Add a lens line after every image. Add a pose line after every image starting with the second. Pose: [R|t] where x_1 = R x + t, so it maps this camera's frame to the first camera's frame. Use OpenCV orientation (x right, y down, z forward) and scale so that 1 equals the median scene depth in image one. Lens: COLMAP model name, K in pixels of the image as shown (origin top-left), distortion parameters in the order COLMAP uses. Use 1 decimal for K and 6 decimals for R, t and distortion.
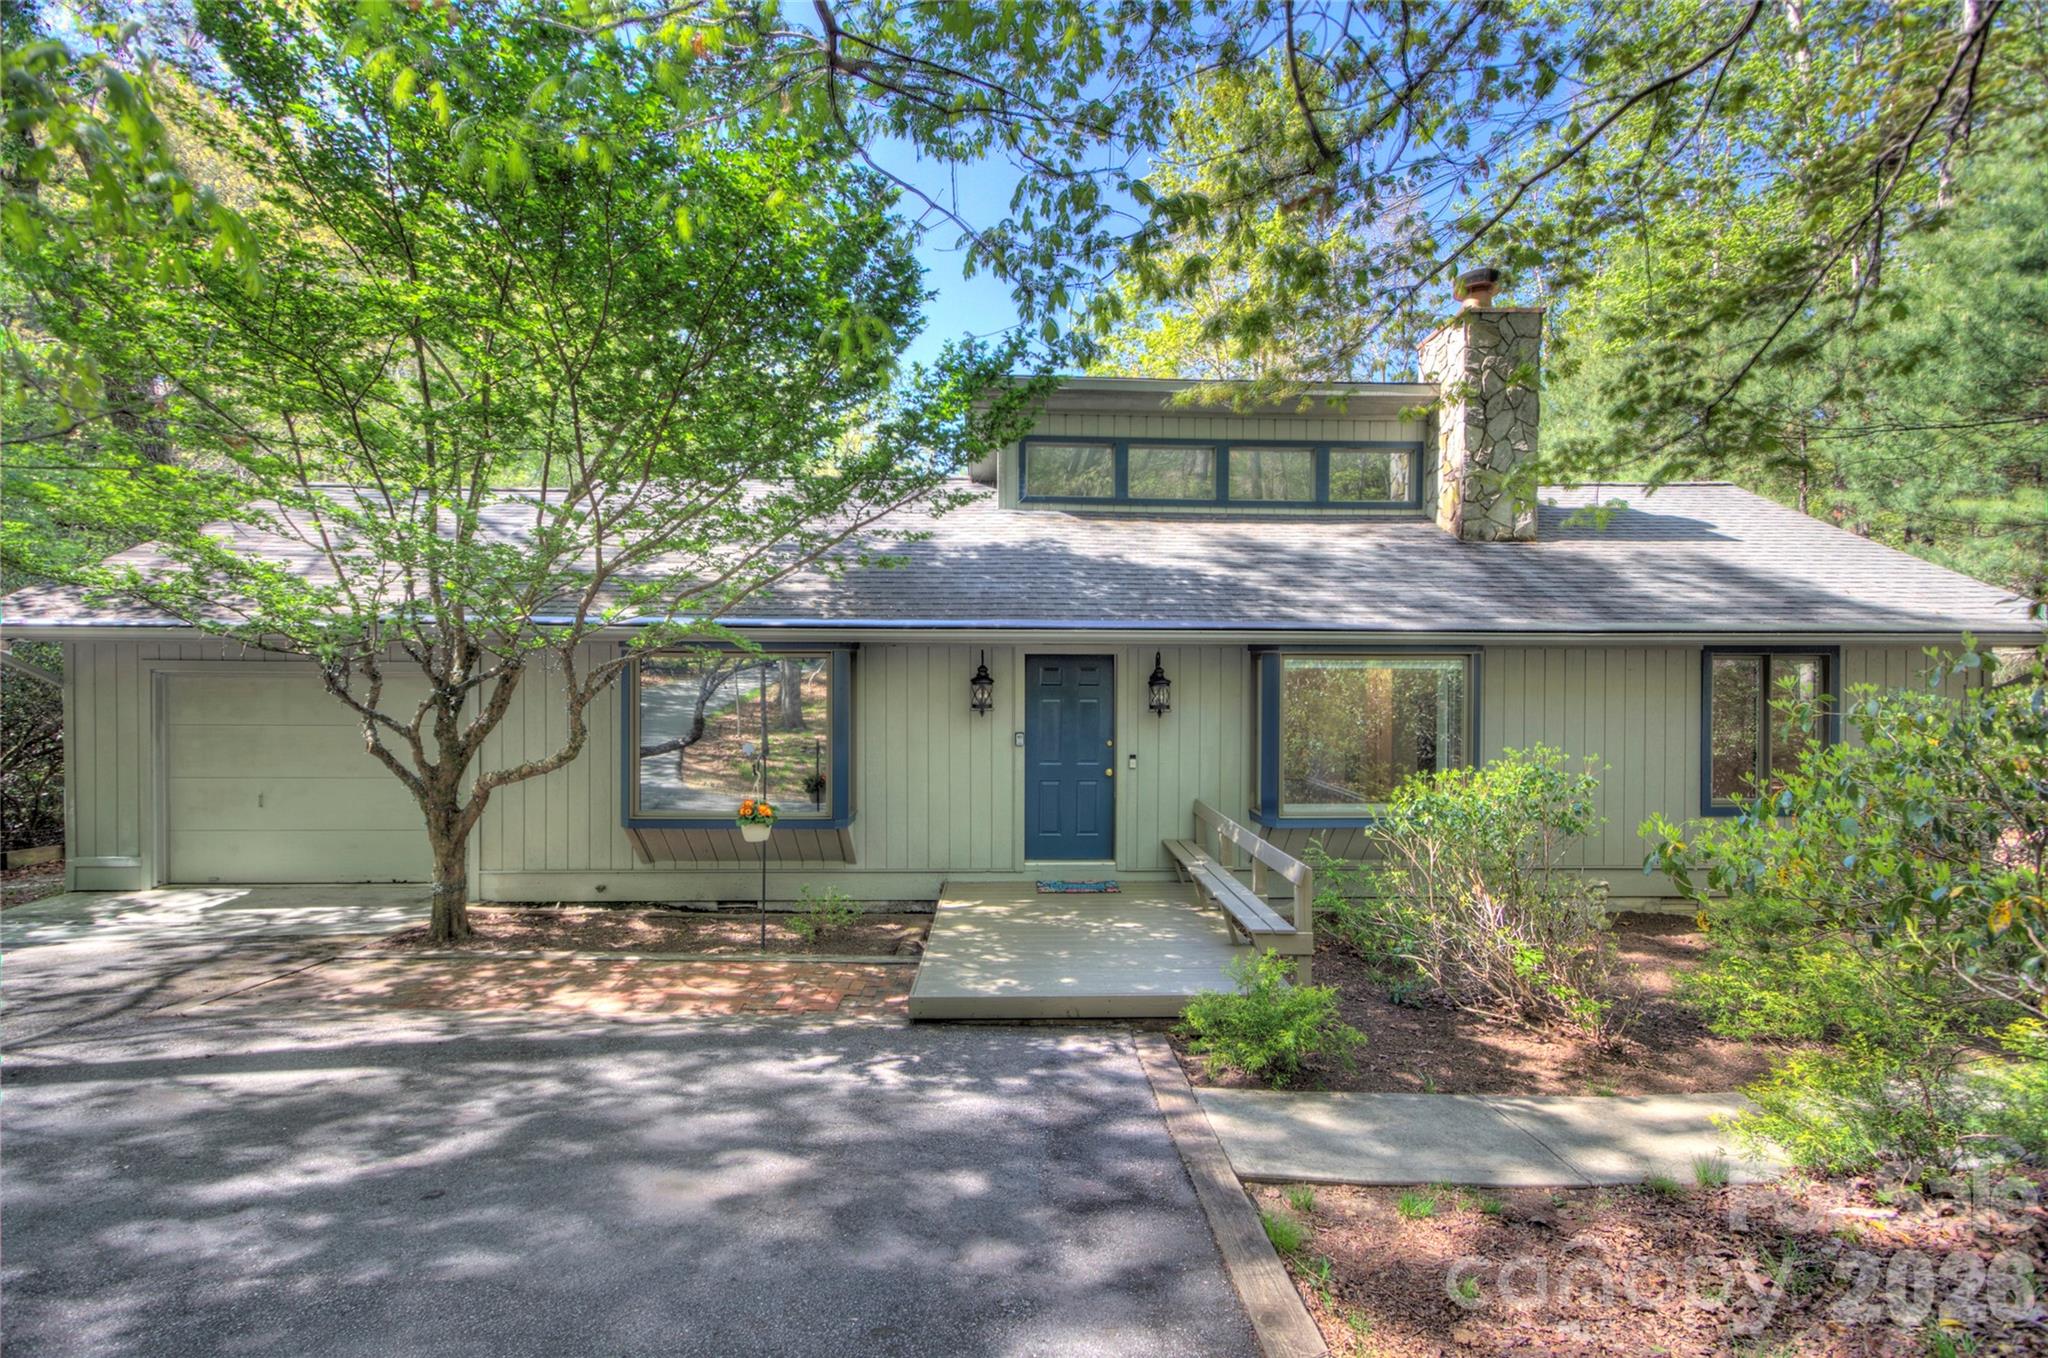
lens RADIAL K [[933.5, 0, 1024.0], [0, 933.5, 679.0], [0, 0, 1]] dist [0.002166, 0.000226]
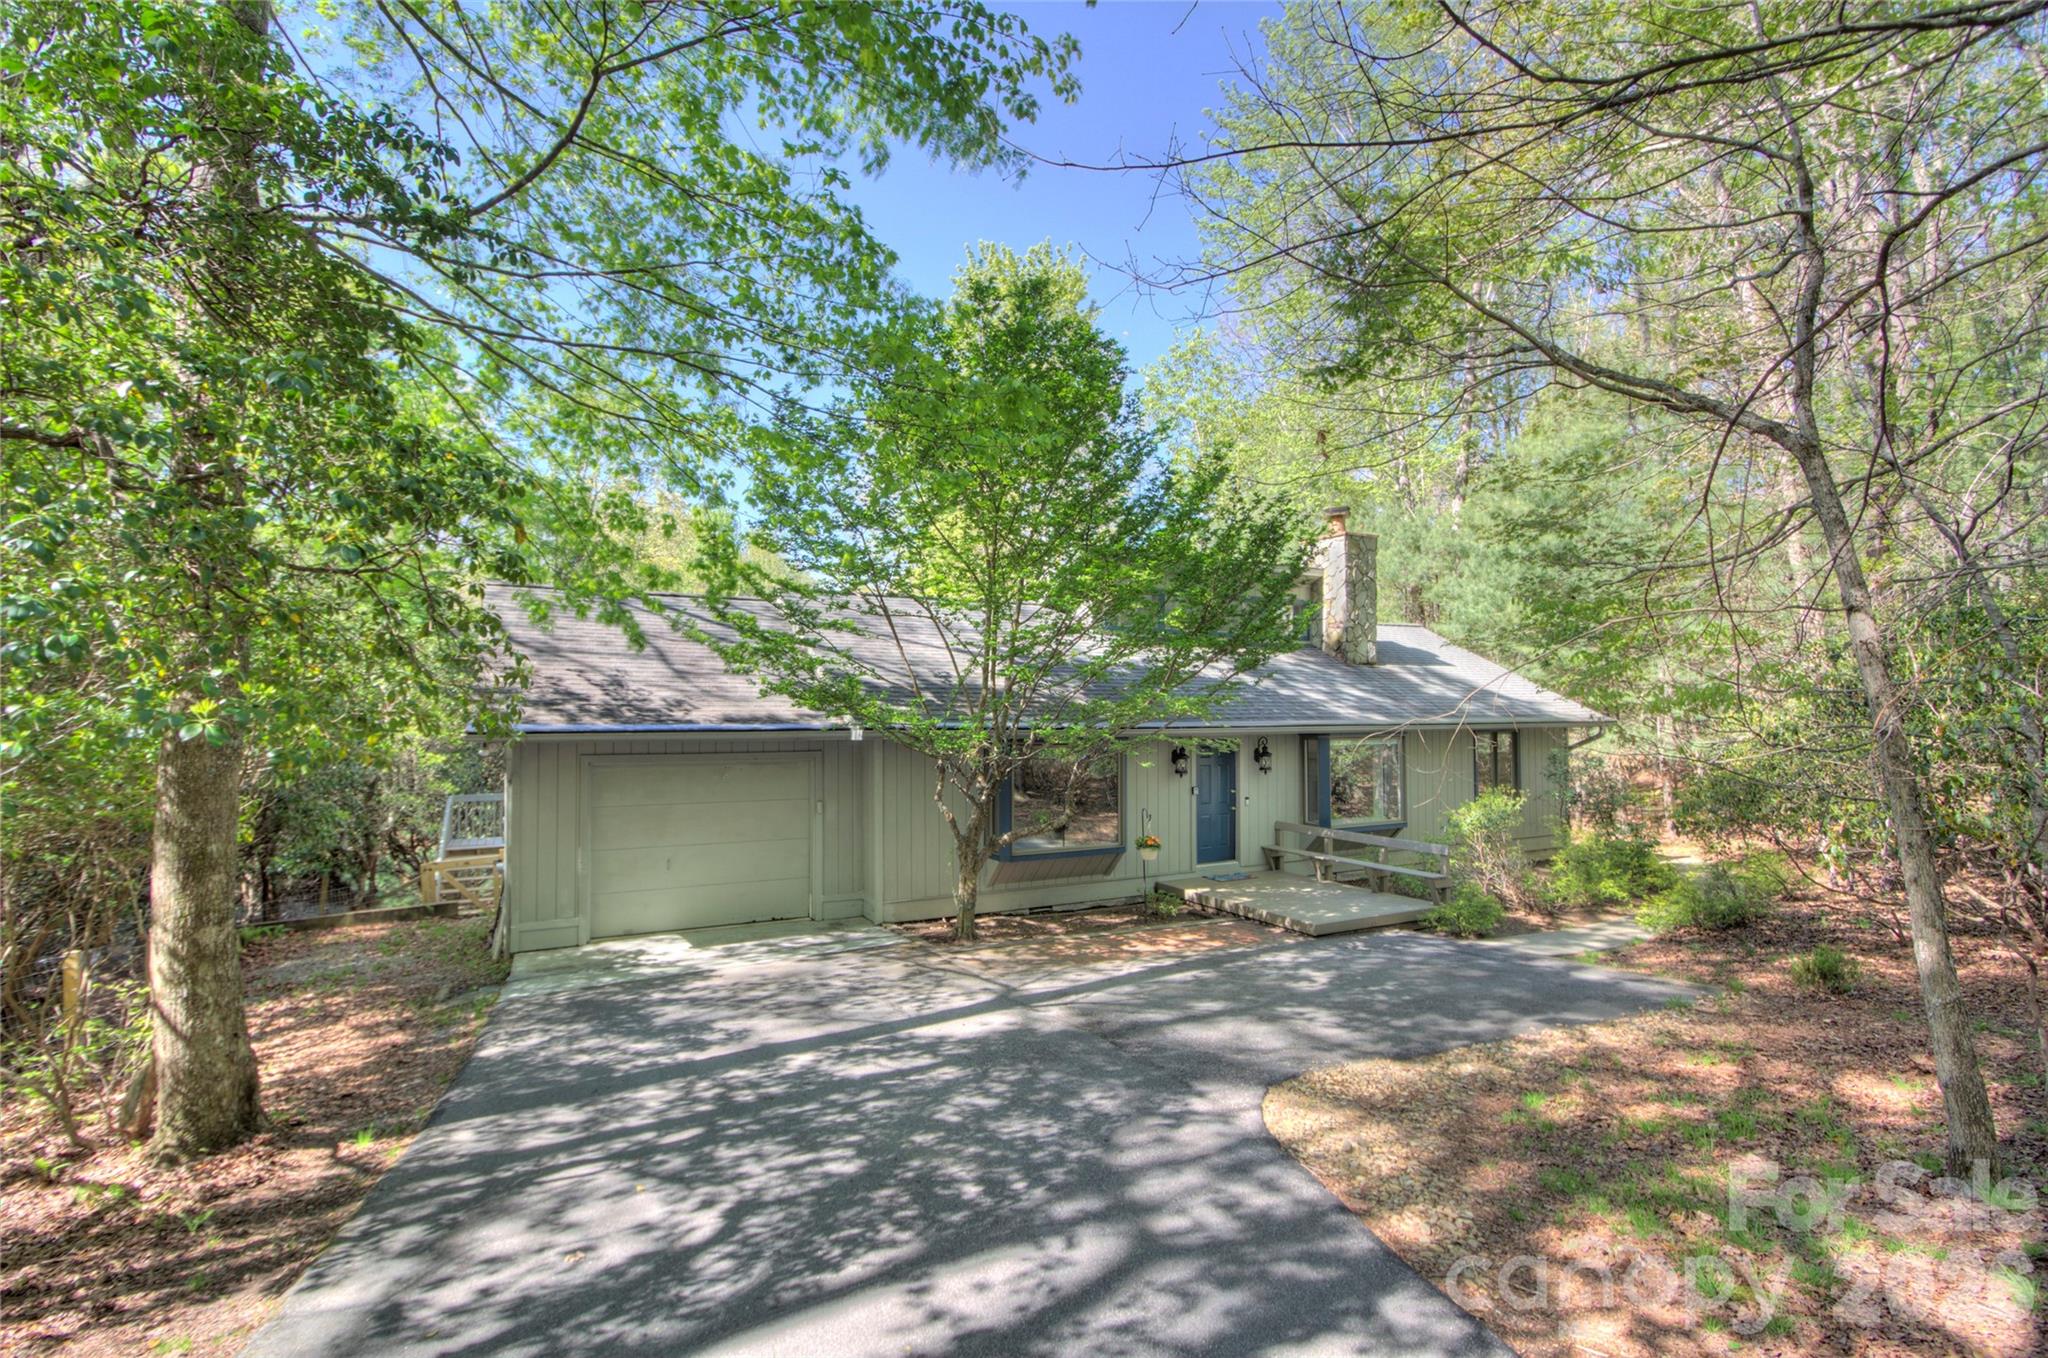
lens RADIAL K [[933.5, 0, 1024.0], [0, 933.5, 679.0], [0, 0, 1]] dist [0.002166, 0.000226]
pose [[0.904565, 0.009748, 0.426224, -1.005251], [-0.003354, 0.999870, -0.015751, -0.111327], [-0.426322, 0.012818, 0.904481, -0.399014]]
